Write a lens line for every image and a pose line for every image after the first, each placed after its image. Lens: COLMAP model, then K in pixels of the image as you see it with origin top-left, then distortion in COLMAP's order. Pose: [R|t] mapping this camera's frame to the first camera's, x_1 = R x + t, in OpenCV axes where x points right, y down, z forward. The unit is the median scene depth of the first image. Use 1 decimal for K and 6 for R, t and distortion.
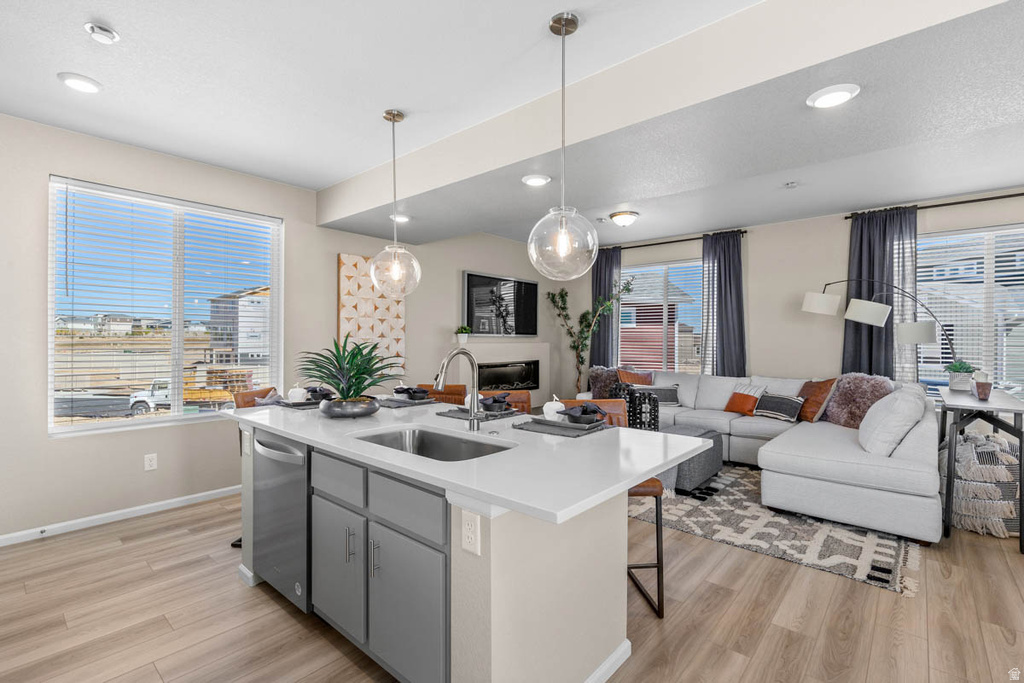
lens RADIAL K [[458.1, 0, 510.6], [0, 458.1, 336.9], [0, 0, 1]] dist [0.009140, -0.001816]
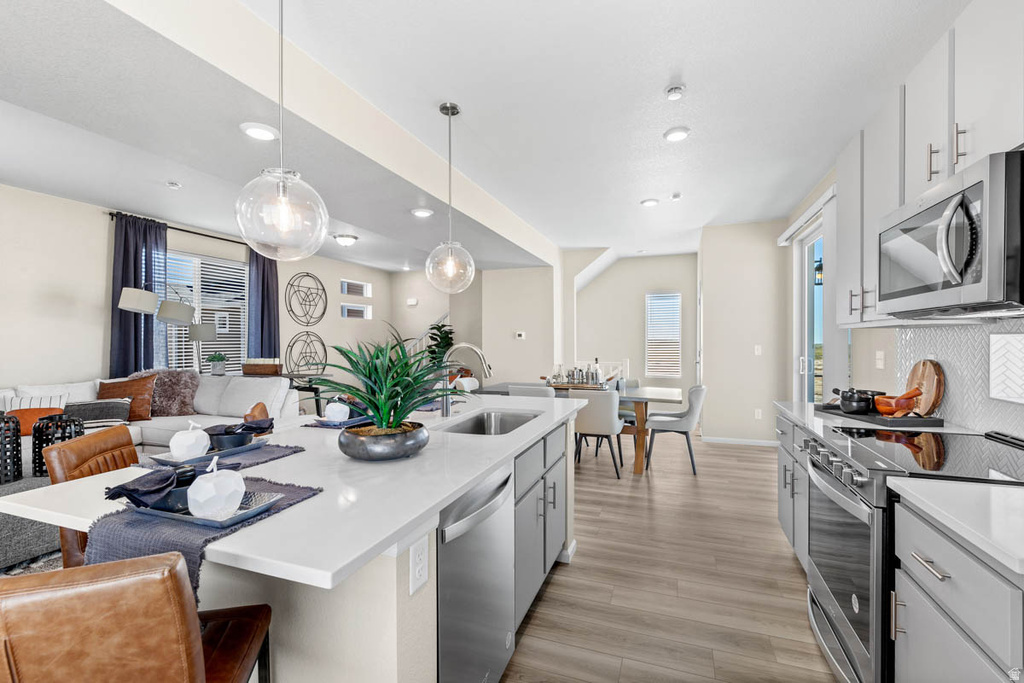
lens RADIAL K [[458.1, 0, 511.0], [0, 458.1, 341.8], [0, 0, 1]] dist [0.009140, -0.001816]
pose [[-0.363349, -0.009138, 0.931608, -0.602131], [-0.003810, 0.999958, 0.008322, 0.005436], [-0.931645, -0.000526, -0.363368, 0.658702]]
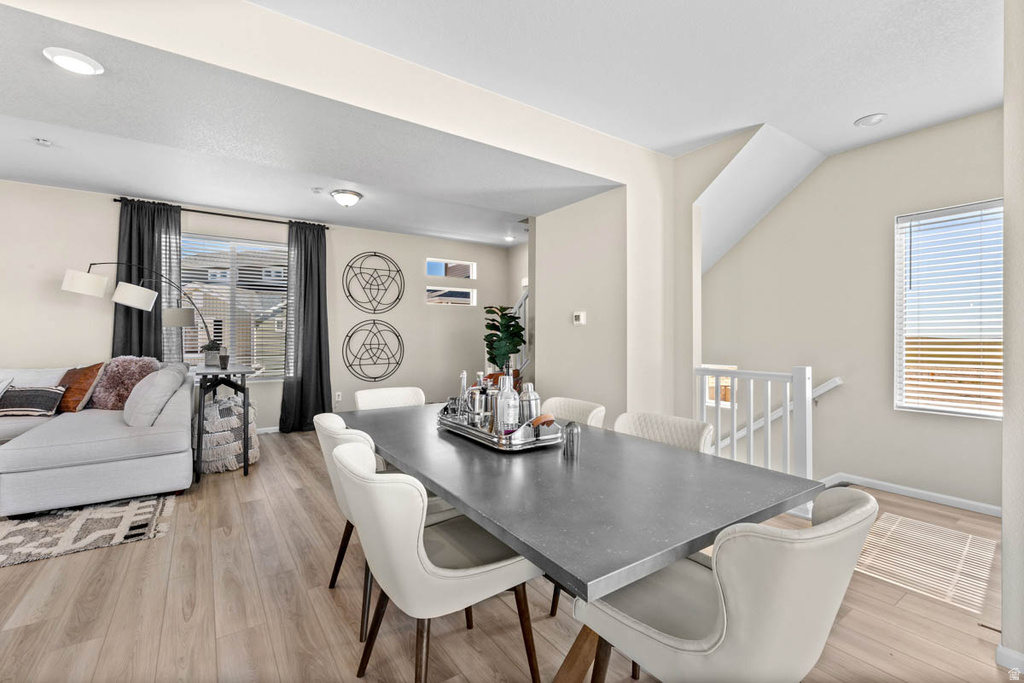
lens RADIAL K [[458.1, 0, 503.2], [0, 458.1, 338.6], [0, 0, 1]] dist [0.009140, -0.001816]
pose [[0.258912, -0.008532, 0.965863, -0.014458], [-0.003922, 0.999943, 0.009885, 0.028445], [-0.965893, -0.006347, 0.258864, -0.071929]]
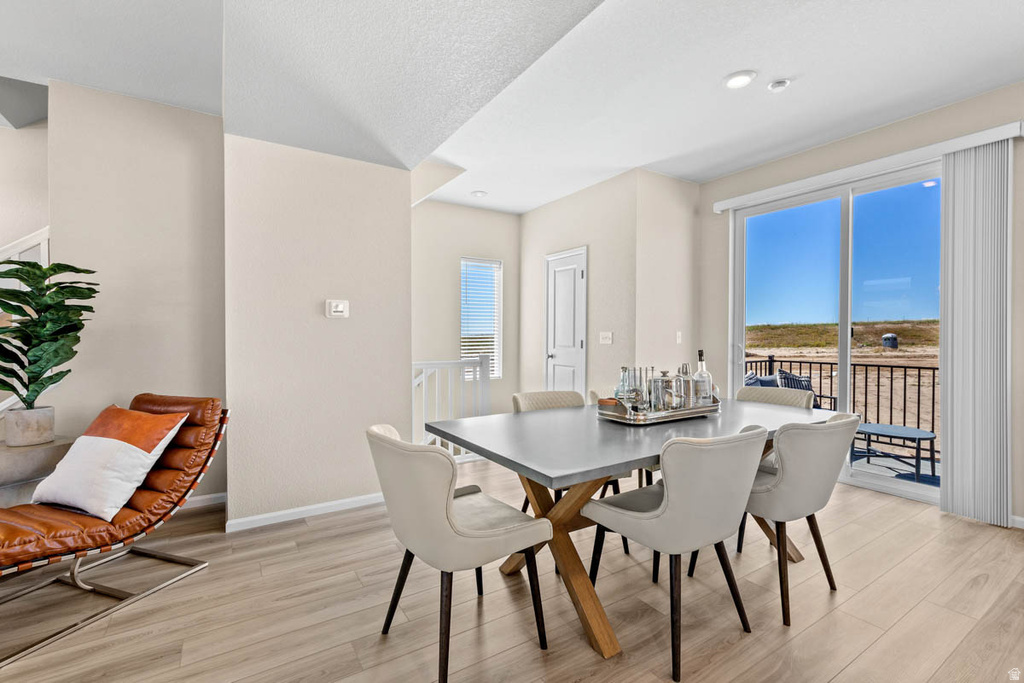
lens RADIAL K [[458.1, 0, 507.2], [0, 458.1, 337.7], [0, 0, 1]] dist [0.009140, -0.001816]
pose [[-0.960702, -0.006801, 0.277500, 0.469767], [-0.007278, 0.999973, -0.000688, 0.042476], [-0.277487, -0.002681, -0.960726, 0.658725]]
